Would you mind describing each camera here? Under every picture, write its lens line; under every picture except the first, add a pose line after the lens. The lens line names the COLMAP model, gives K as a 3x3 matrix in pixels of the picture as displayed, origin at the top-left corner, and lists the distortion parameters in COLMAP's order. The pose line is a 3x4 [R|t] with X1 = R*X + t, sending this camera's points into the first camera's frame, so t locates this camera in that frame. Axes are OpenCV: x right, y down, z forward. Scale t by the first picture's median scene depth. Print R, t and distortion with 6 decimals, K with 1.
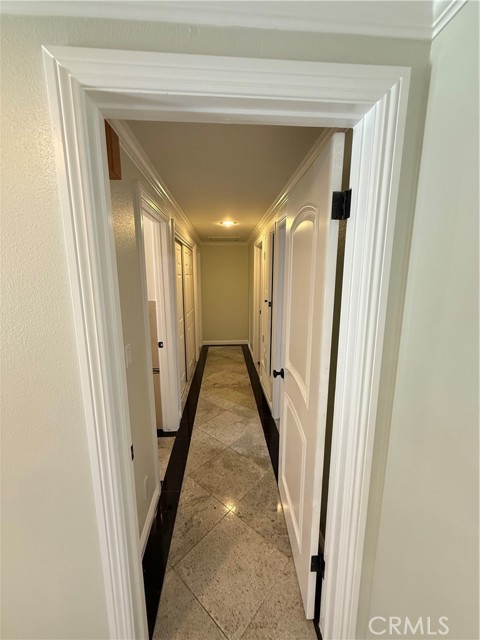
lens RADIAL K [[255.2, 0, 239.9], [0, 255.2, 318.6], [0, 0, 1]] dist [0.000294, -0.000267]
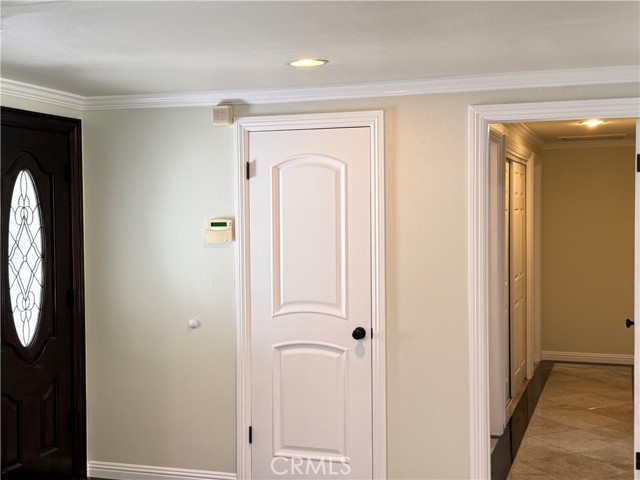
lens RADIAL K [[873.0, 0, 320.0], [0, 873.0, 240.0], [0, 0, 1]] dist [0.131485, -0.063601]
pose [[0.922478, 0.007636, -0.385974, 0.142590], [-0.059727, 0.990589, -0.123149, 0.158601], [0.381401, 0.136656, 0.914253, -0.927494]]
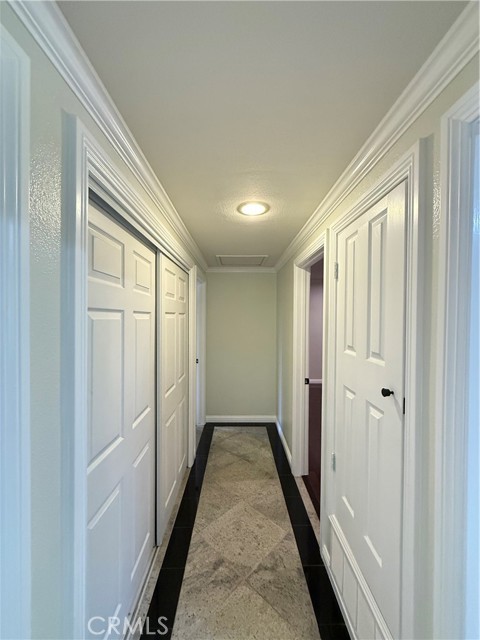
lens RADIAL K [[255.2, 0, 239.9], [0, 255.2, 318.6], [0, 0, 1]] dist [0.000294, -0.000267]
pose [[0.998379, 0.006372, -0.056558, -0.036257], [-0.015280, 0.987239, -0.158513, -0.078684], [0.054826, 0.159121, 0.985736, 0.478805]]
